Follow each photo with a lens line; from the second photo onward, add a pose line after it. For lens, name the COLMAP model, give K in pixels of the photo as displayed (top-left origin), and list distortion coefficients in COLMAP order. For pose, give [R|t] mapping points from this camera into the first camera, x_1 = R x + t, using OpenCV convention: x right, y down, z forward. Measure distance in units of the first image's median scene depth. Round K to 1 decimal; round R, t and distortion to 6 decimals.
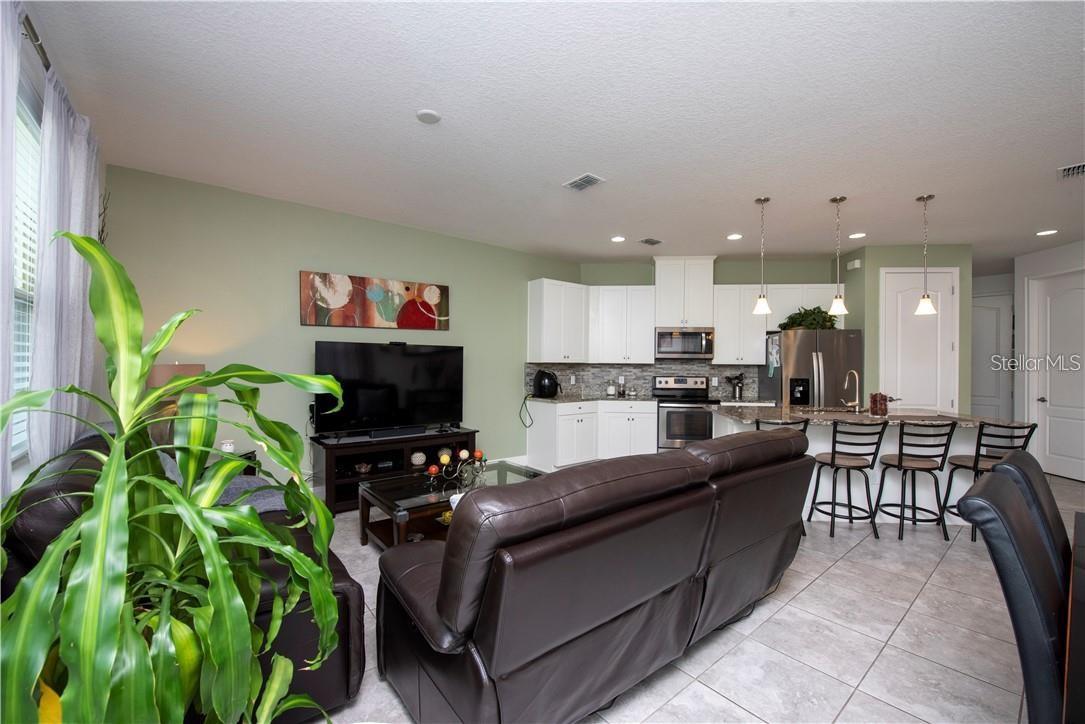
lens RADIAL K [[430.9, 0, 544.4], [0, 430.9, 366.3], [0, 0, 1]] dist [-0.016050, -0.002426]
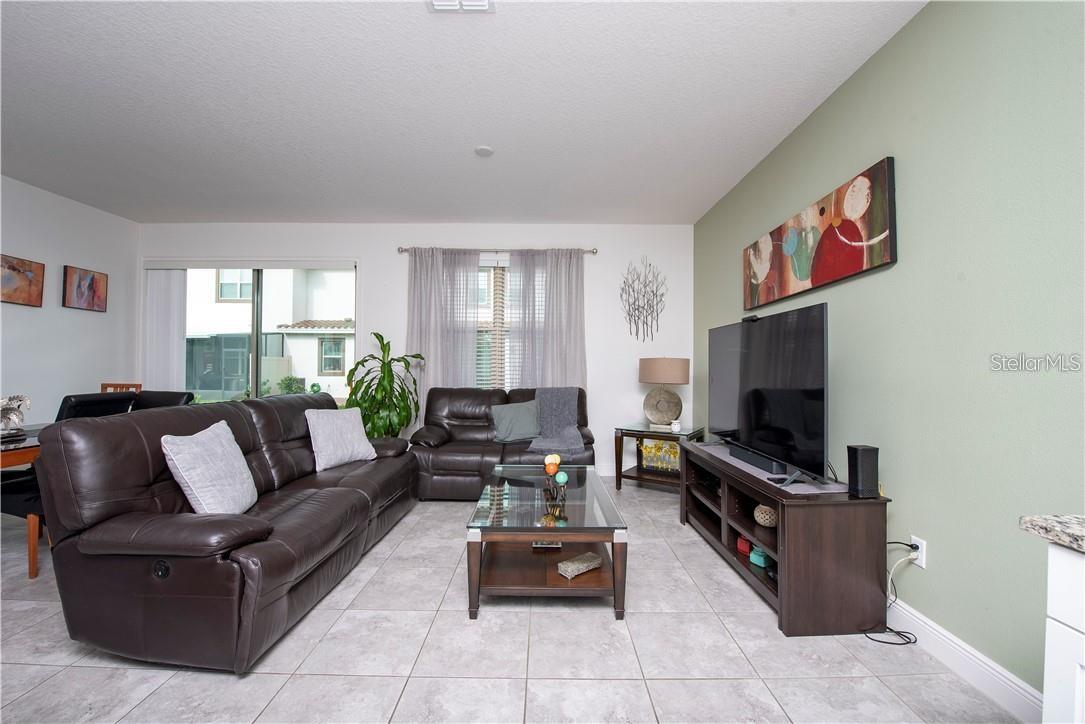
lens RADIAL K [[430.9, 0, 543.2], [0, 430.9, 362.3], [0, 0, 1]] dist [-0.016050, -0.002426]
pose [[-0.630416, -0.020991, -0.775974, 0.299362], [-0.013666, 0.999780, -0.015943, 0.022629], [0.776137, 0.000554, -0.630564, 1.000054]]
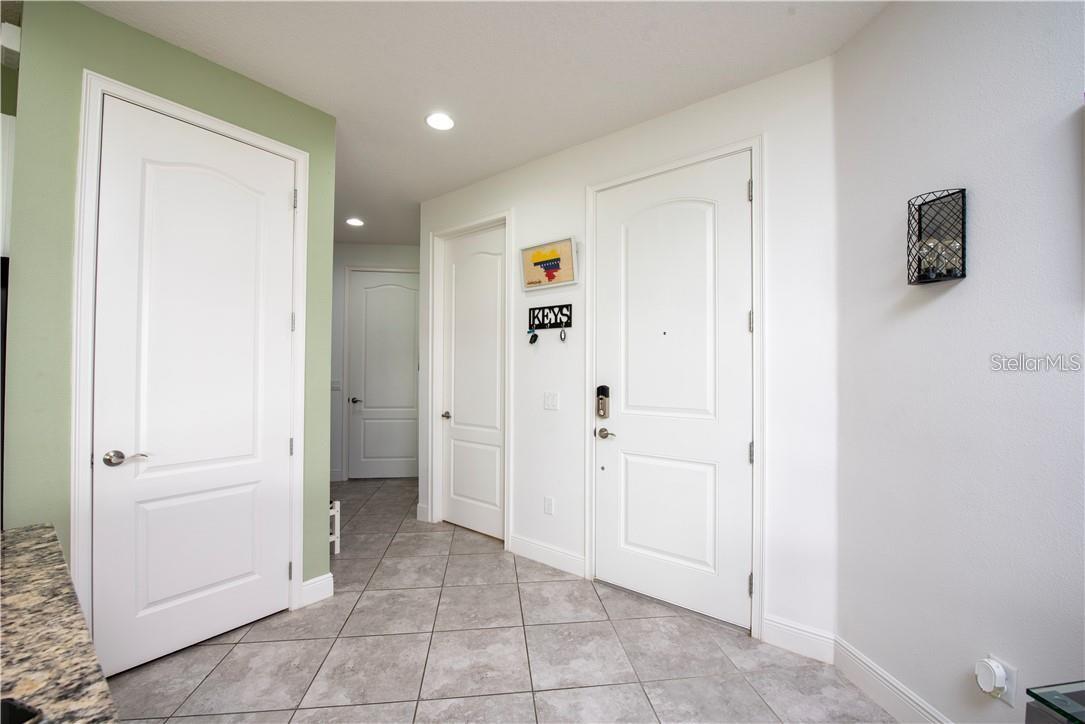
lens RADIAL K [[430.9, 0, 543.7], [0, 430.9, 364.5], [0, 0, 1]] dist [-0.016050, -0.002426]
pose [[0.525271, 0.007879, 0.850898, 0.732489], [-0.001851, 0.999965, -0.008117, 0.003552], [-0.850933, 0.002689, 0.525268, 0.540966]]
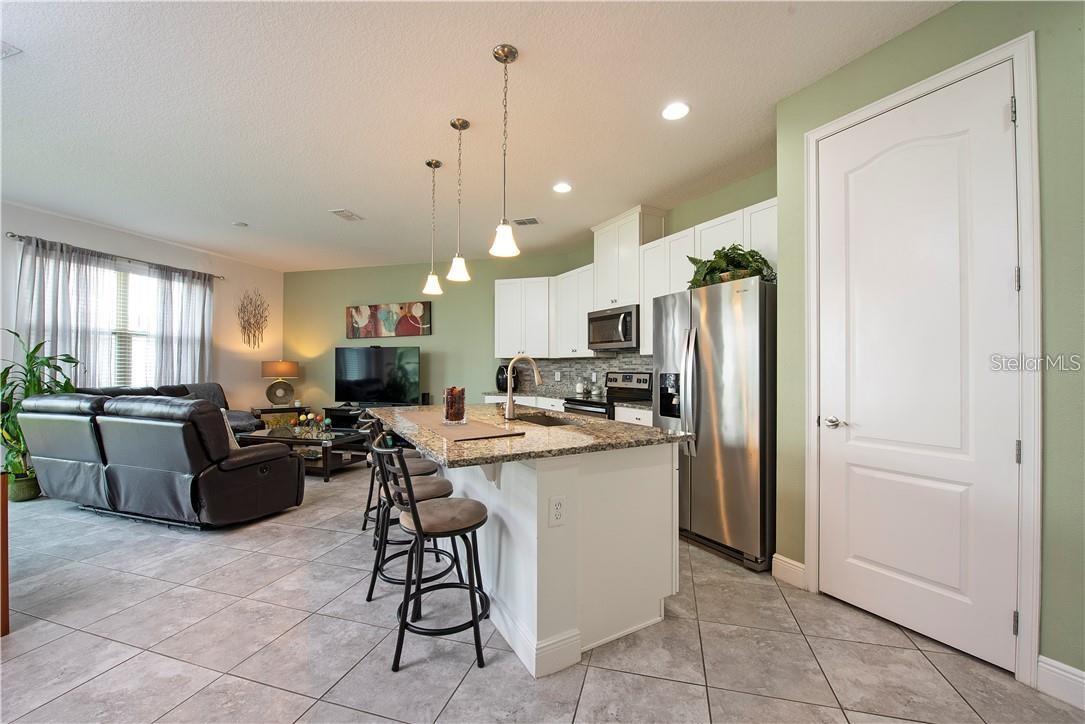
lens RADIAL K [[430.9, 0, 541.4], [0, 430.9, 363.9], [0, 0, 1]] dist [-0.016050, -0.002426]
pose [[0.577351, -0.013586, -0.816383, 1.038894], [-0.002616, 0.999826, -0.018488, 0.028069], [0.816492, 0.012810, 0.577214, 0.524195]]
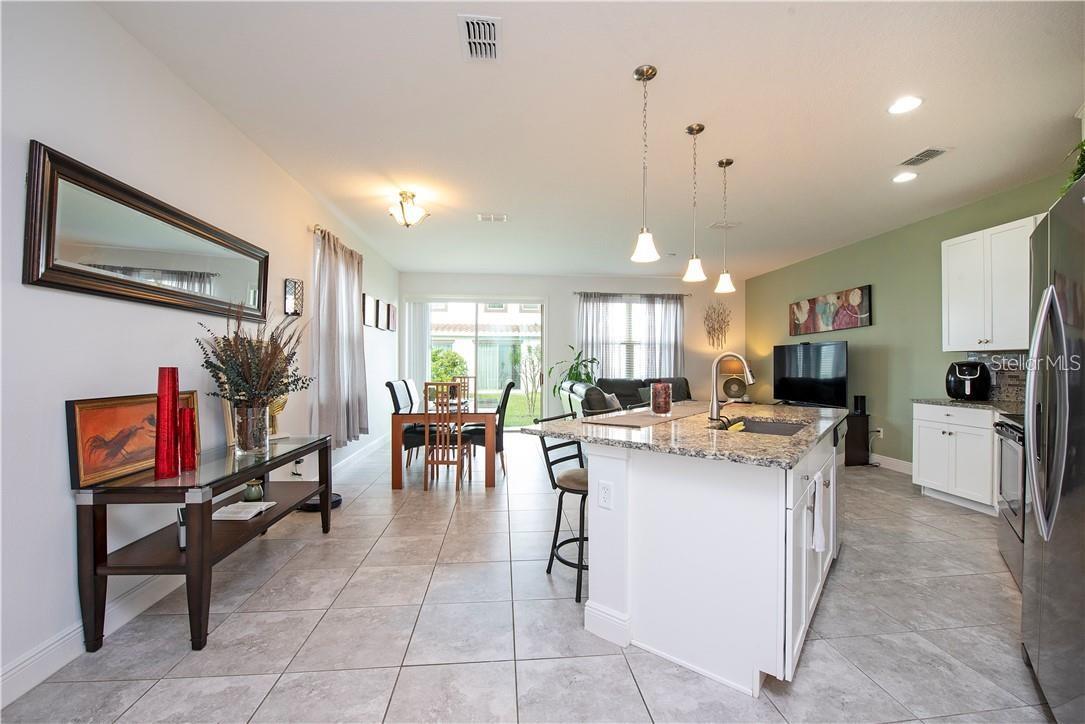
lens RADIAL K [[430.9, 0, 545.3], [0, 430.9, 361.8], [0, 0, 1]] dist [-0.016050, -0.002426]
pose [[-0.548416, -0.013845, -0.836091, 1.115164], [-0.009154, 0.999902, -0.010553, 0.025930], [0.836156, 0.001866, -0.548489, 0.908482]]
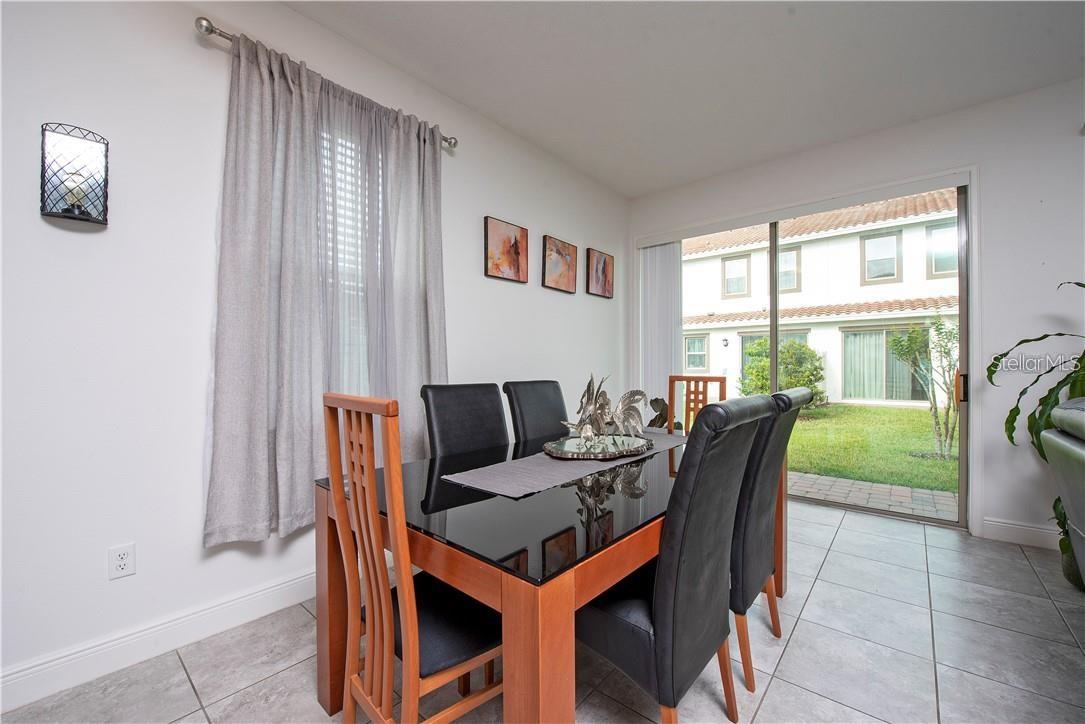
lens RADIAL K [[430.9, 0, 547.8], [0, 430.9, 367.7], [0, 0, 1]] dist [-0.016050, -0.002426]
pose [[-0.982493, -0.003733, -0.186261, 0.472486], [-0.005165, 0.999961, 0.007204, 0.043540], [0.186227, 0.008040, -0.982474, 0.498113]]
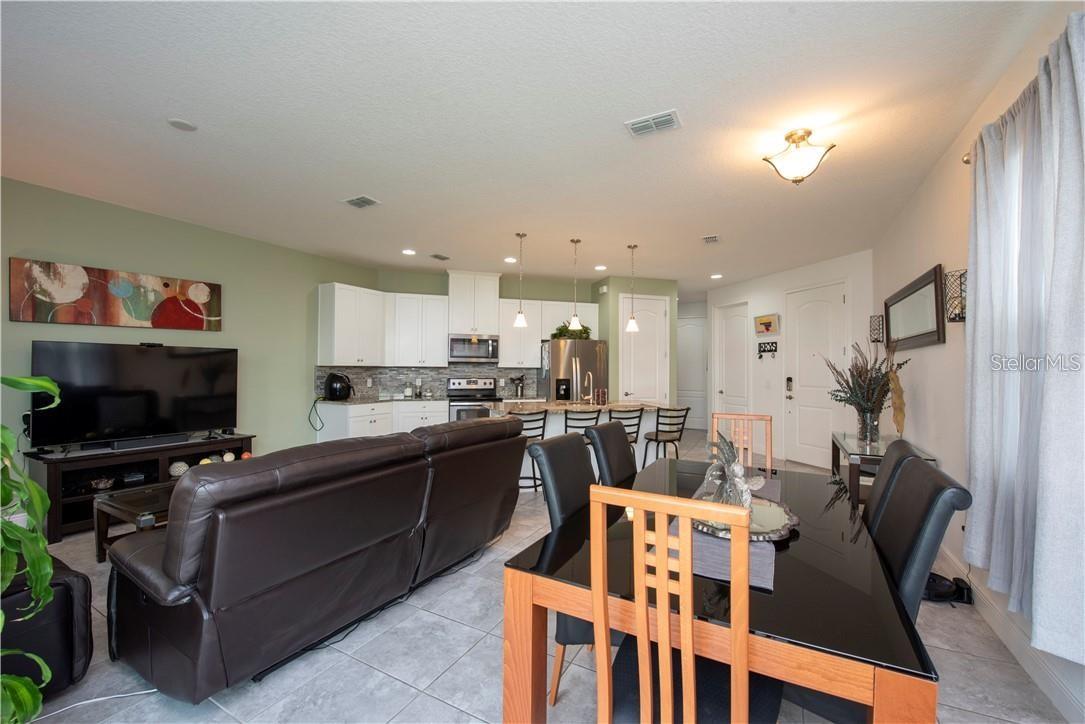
lens RADIAL K [[430.9, 0, 544.9], [0, 430.9, 365.8], [0, 0, 1]] dist [-0.016050, -0.002426]
pose [[0.923302, 0.001038, 0.384073, 0.074010], [0.002049, 0.999969, -0.007629, 0.000480], [-0.384069, 0.007830, 0.923271, -0.133964]]
